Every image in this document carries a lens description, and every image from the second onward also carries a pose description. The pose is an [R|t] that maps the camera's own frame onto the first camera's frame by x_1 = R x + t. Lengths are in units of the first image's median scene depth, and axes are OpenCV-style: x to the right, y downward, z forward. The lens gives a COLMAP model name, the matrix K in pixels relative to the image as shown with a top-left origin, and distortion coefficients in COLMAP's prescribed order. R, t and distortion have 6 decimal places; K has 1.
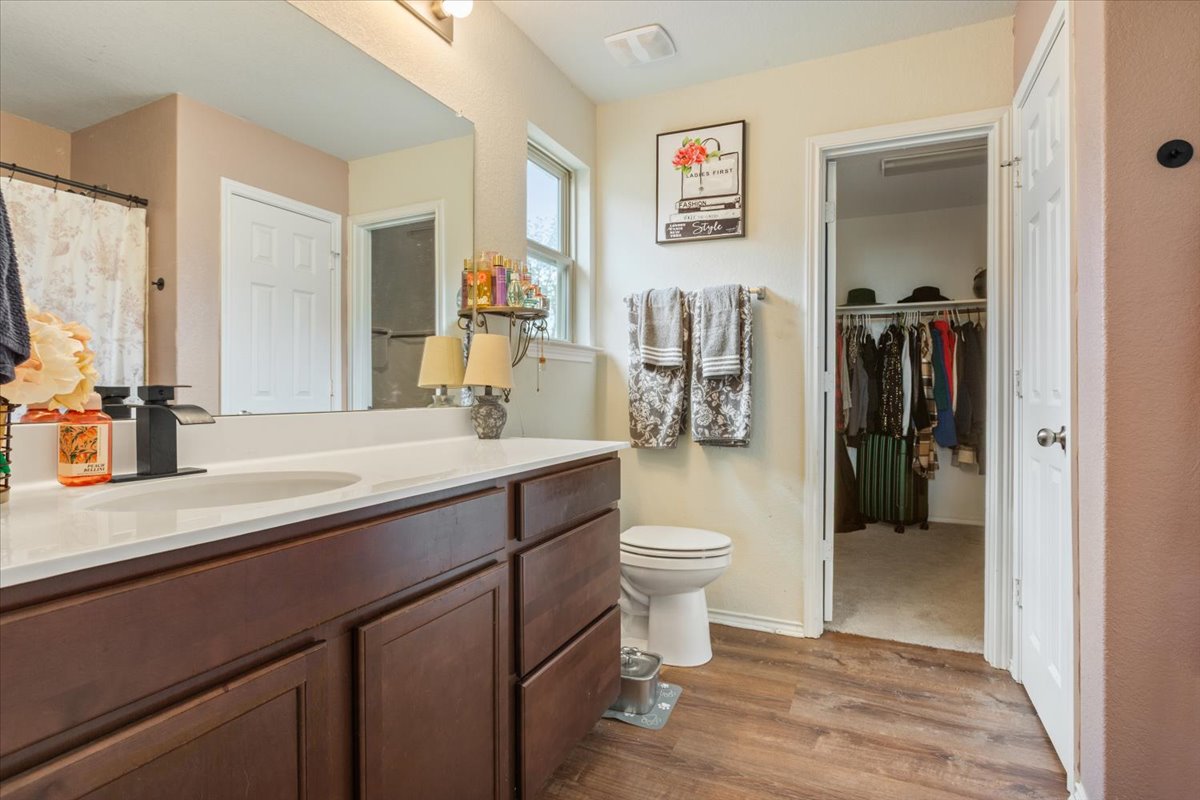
lens RADIAL K [[591.4, 0, 597.1], [0, 591.4, 398.5], [0, 0, 1]] dist [-0.006314, -0.000277]
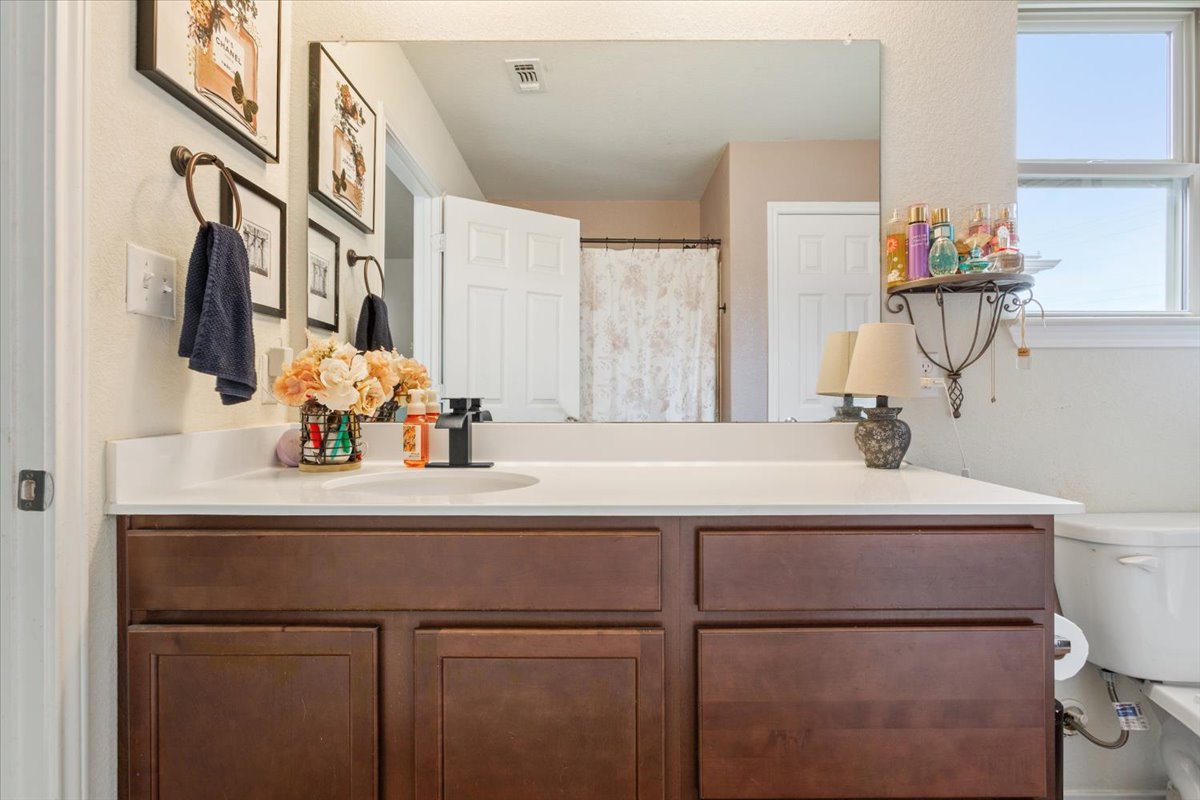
lens RADIAL K [[591.4, 0, 598.6], [0, 591.4, 397.8], [0, 0, 1]] dist [-0.006314, -0.000277]
pose [[0.438338, 0.001538, -0.898809, 0.273198], [-0.011193, 0.999930, -0.003748, -0.009646], [0.898741, 0.011703, 0.438324, 0.328788]]
